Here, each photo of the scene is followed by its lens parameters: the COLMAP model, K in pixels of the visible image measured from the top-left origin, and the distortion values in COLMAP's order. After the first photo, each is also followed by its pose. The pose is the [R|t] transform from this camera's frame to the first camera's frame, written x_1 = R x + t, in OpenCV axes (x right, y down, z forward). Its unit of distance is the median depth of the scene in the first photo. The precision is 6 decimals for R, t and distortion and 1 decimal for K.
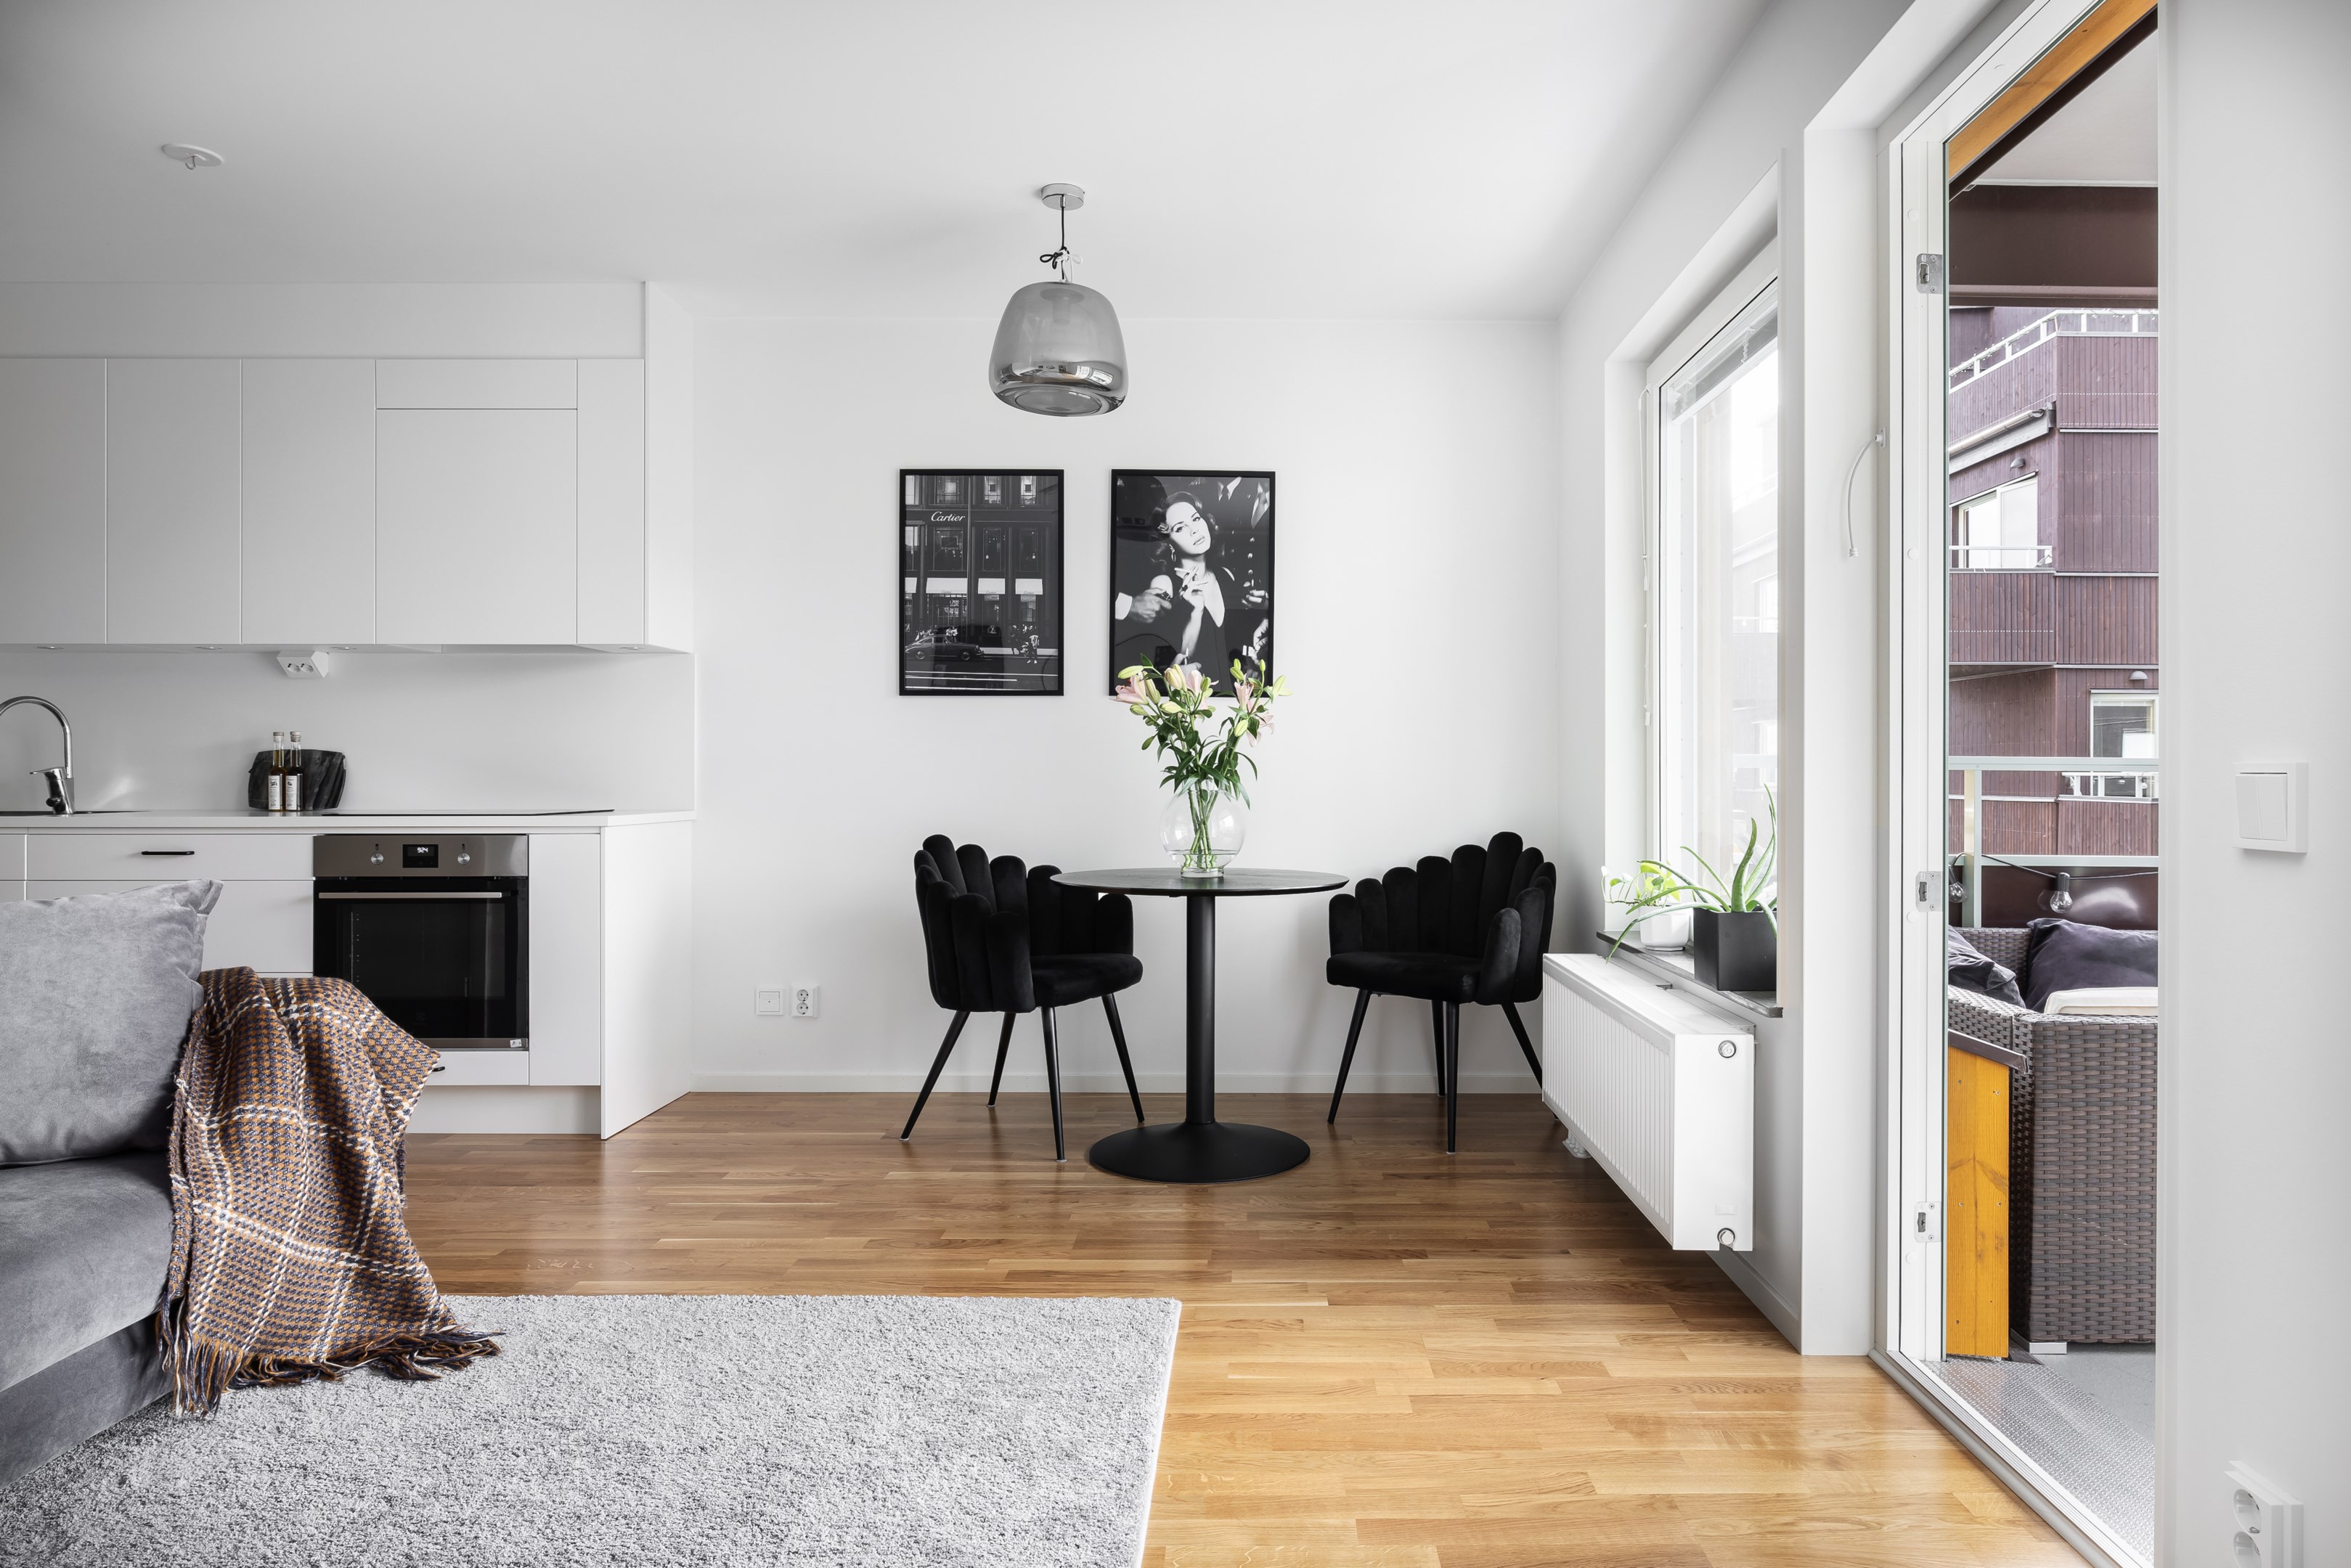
lens RADIAL K [[1416.0, 0, 1227.9], [0, 1416.0, 771.4], [0, 0, 1]] dist [-0.004293, -0.000446]
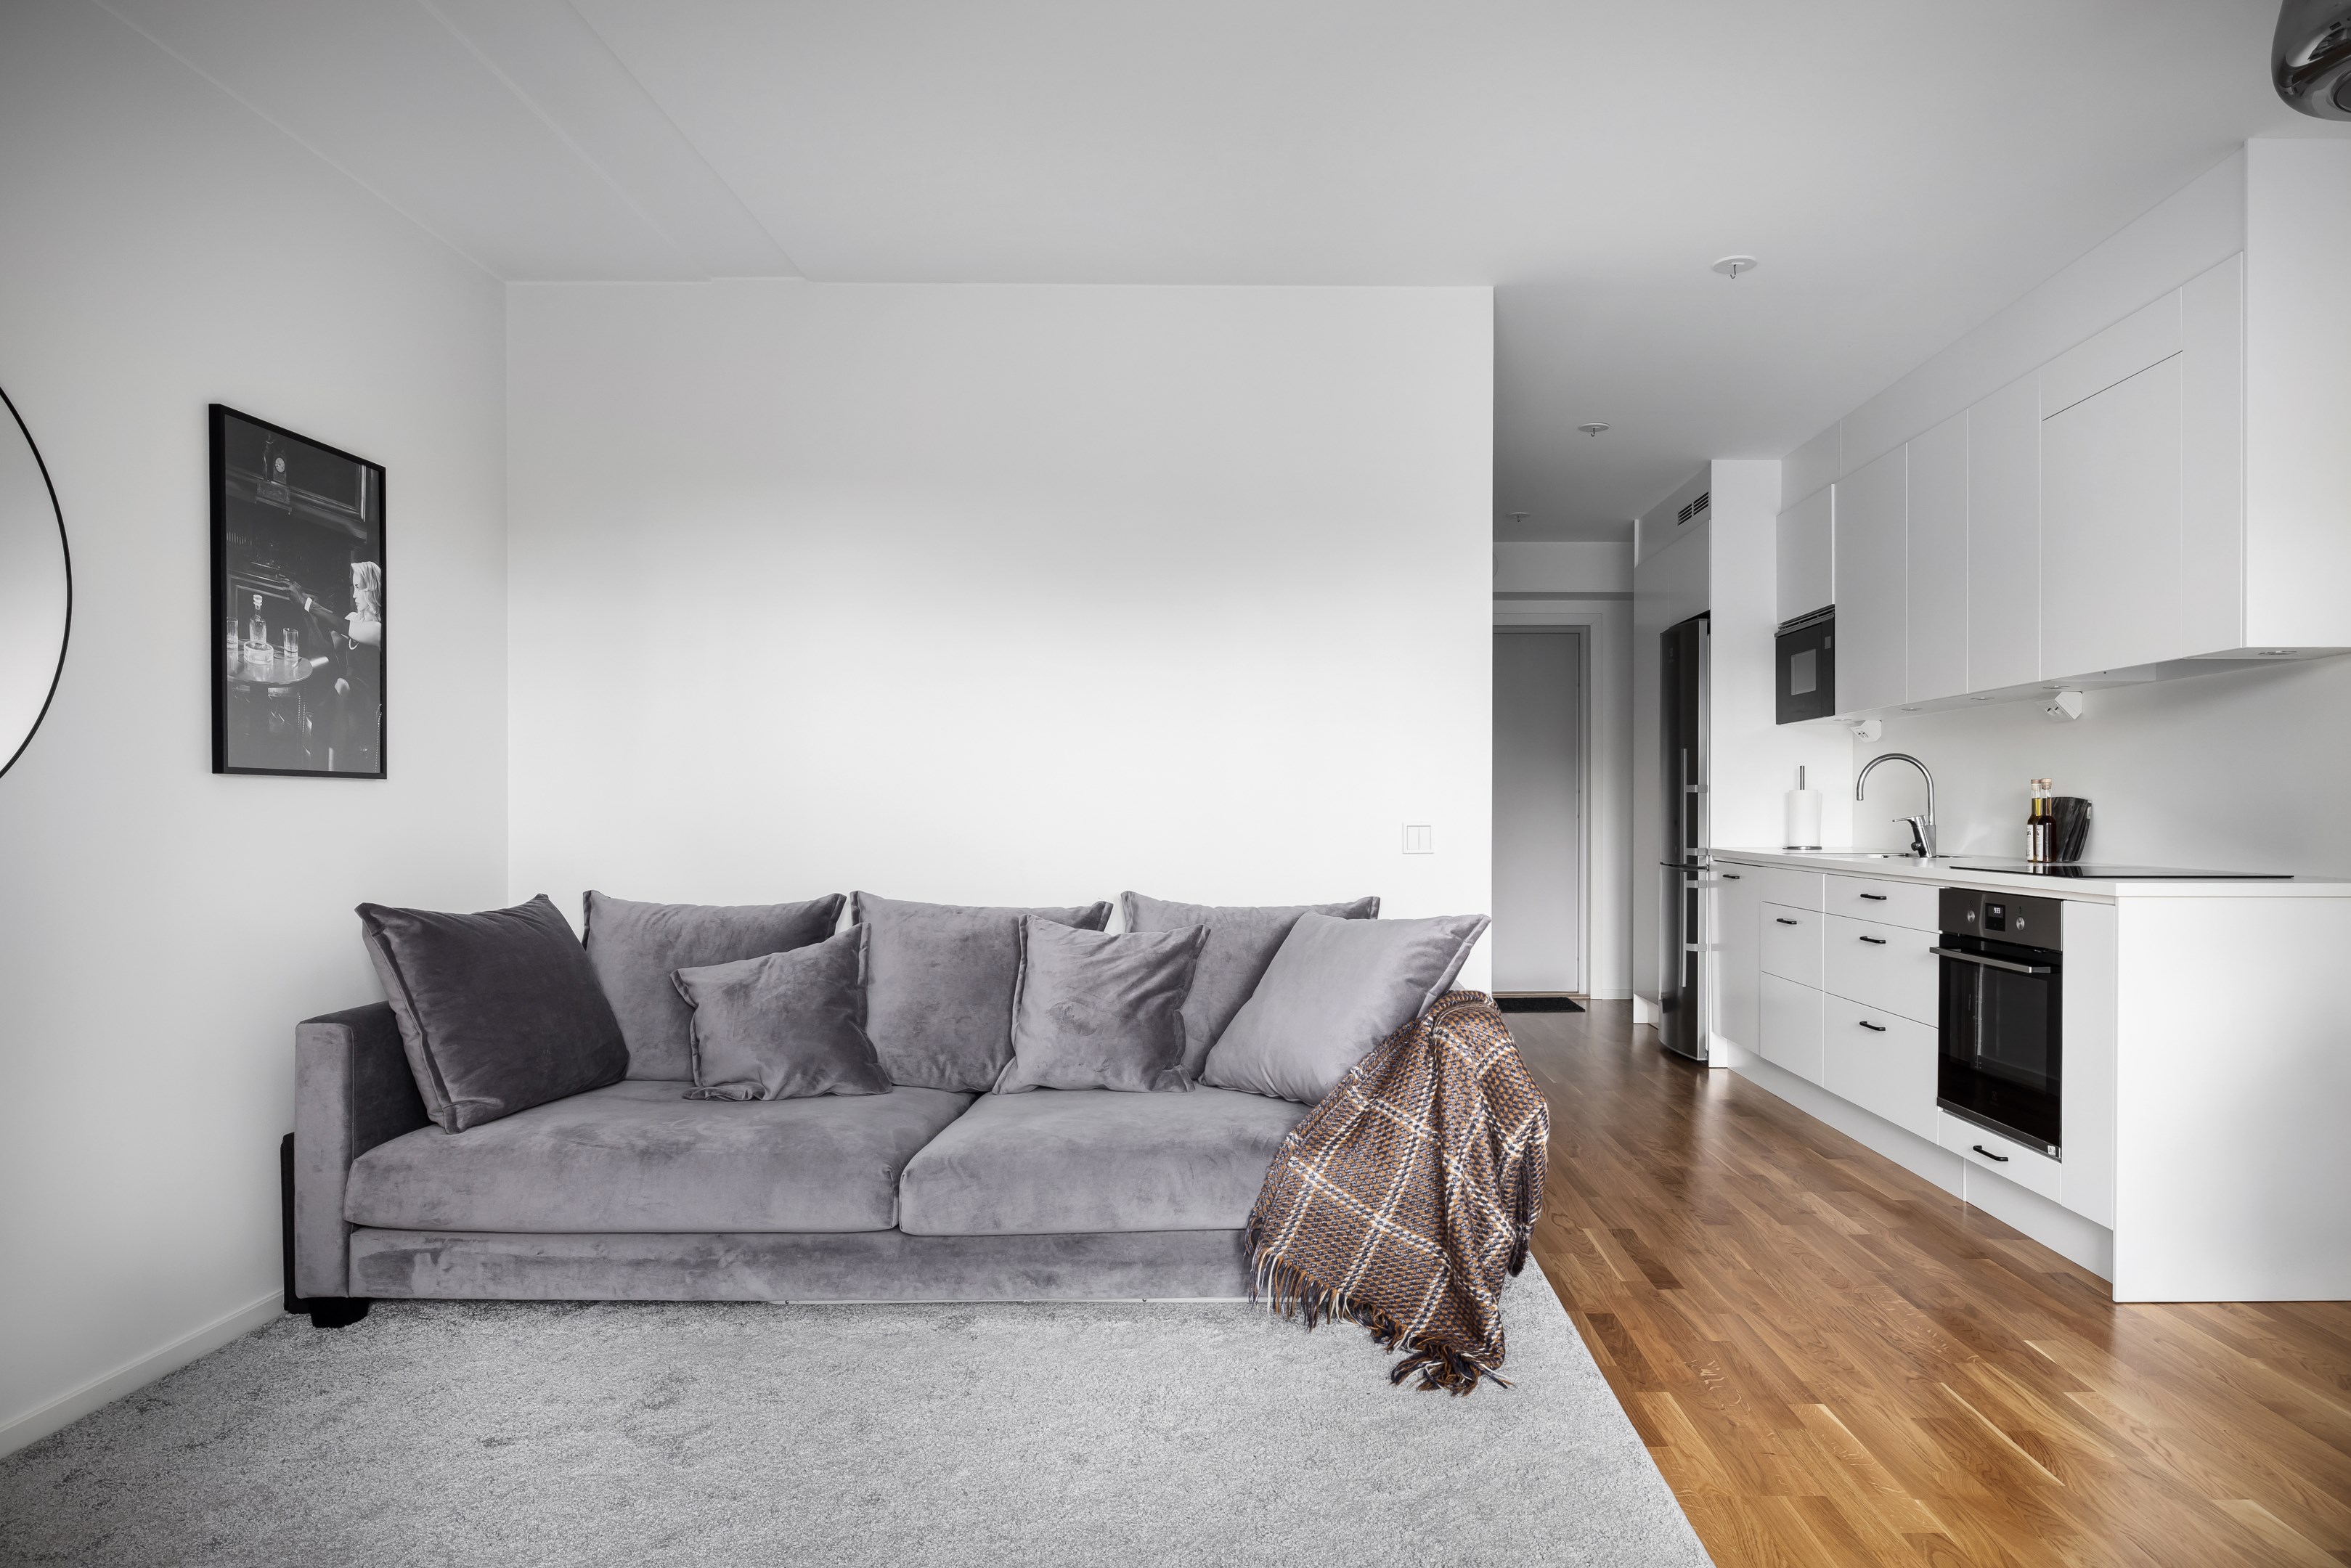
lens RADIAL K [[1416.0, 0, 1299.5], [0, 1416.0, 825.0], [0, 0, 1]] dist [-0.004293, -0.000446]
pose [[0.033100, 0.009693, -0.999405, 0.289121], [0.001221, 0.999952, 0.009739, -0.007132], [0.999451, -0.001542, 0.033087, 0.490980]]
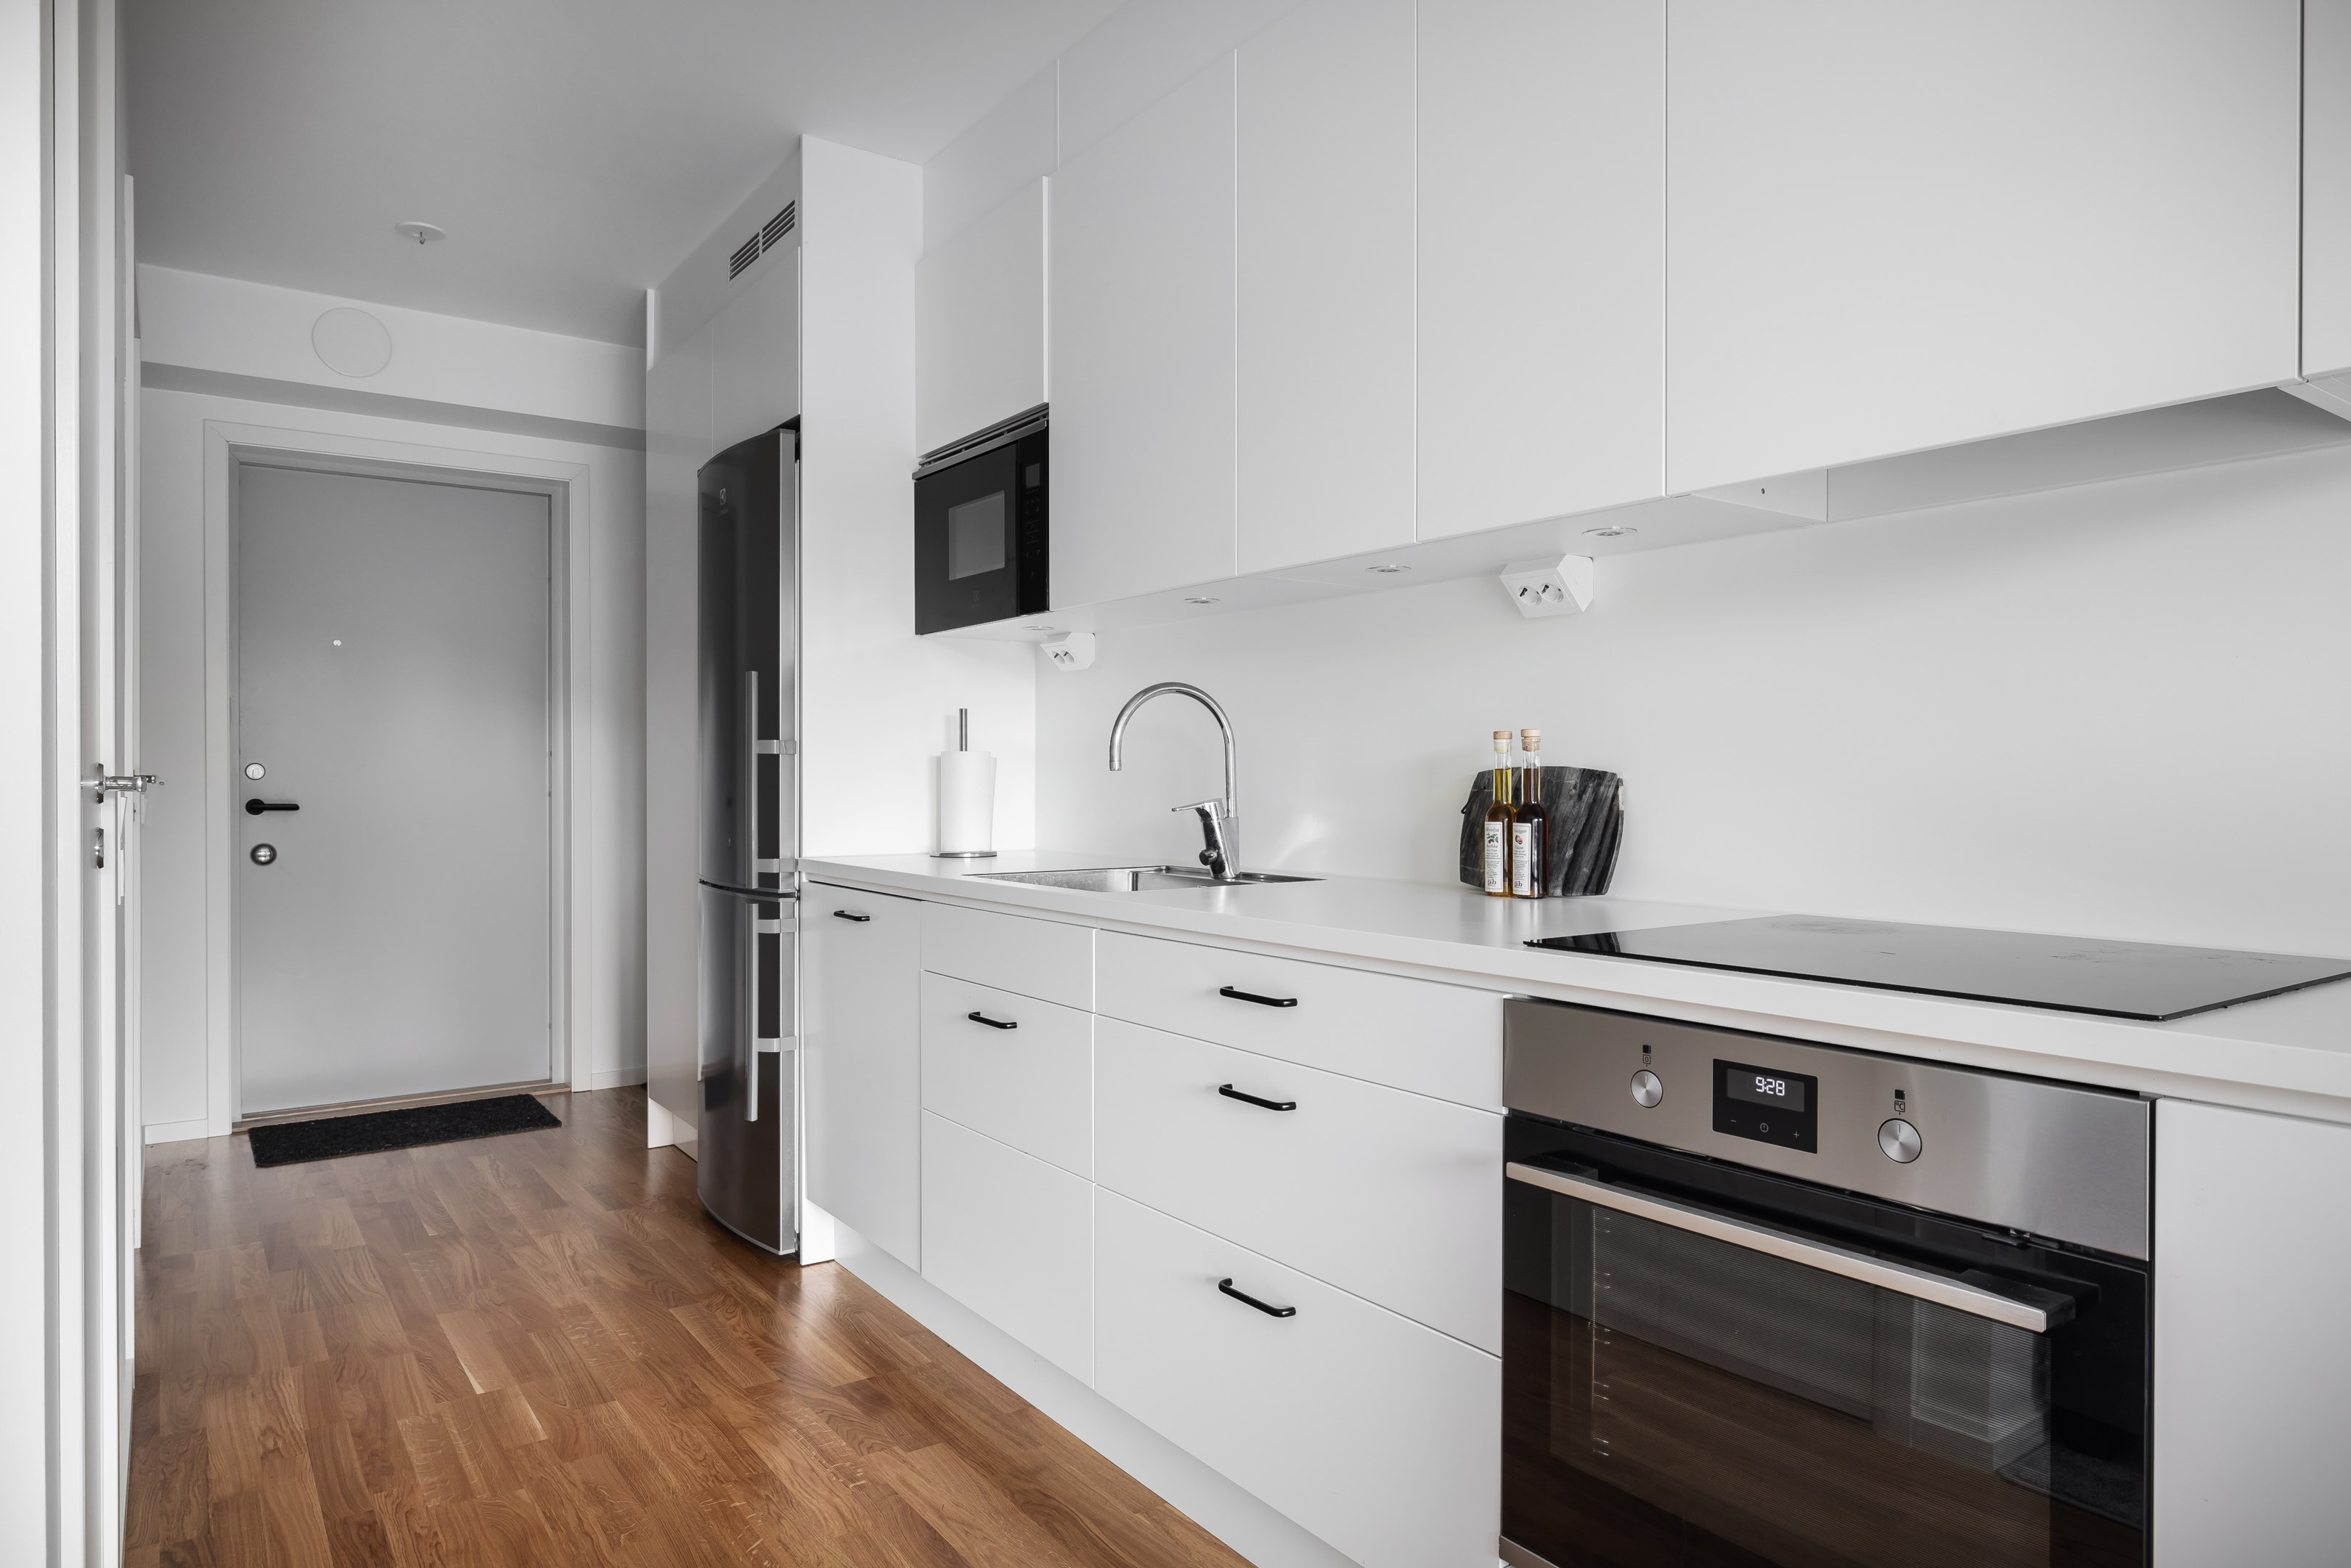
lens RADIAL K [[1416.0, 0, 1179.4], [0, 1416.0, 792.4], [0, 0, 1]] dist [-0.004293, -0.000446]
pose [[0.593775, 0.007405, -0.804597, -0.366137], [-0.000734, 0.999962, 0.008662, -0.011627], [0.804631, -0.004553, 0.593758, 0.656309]]
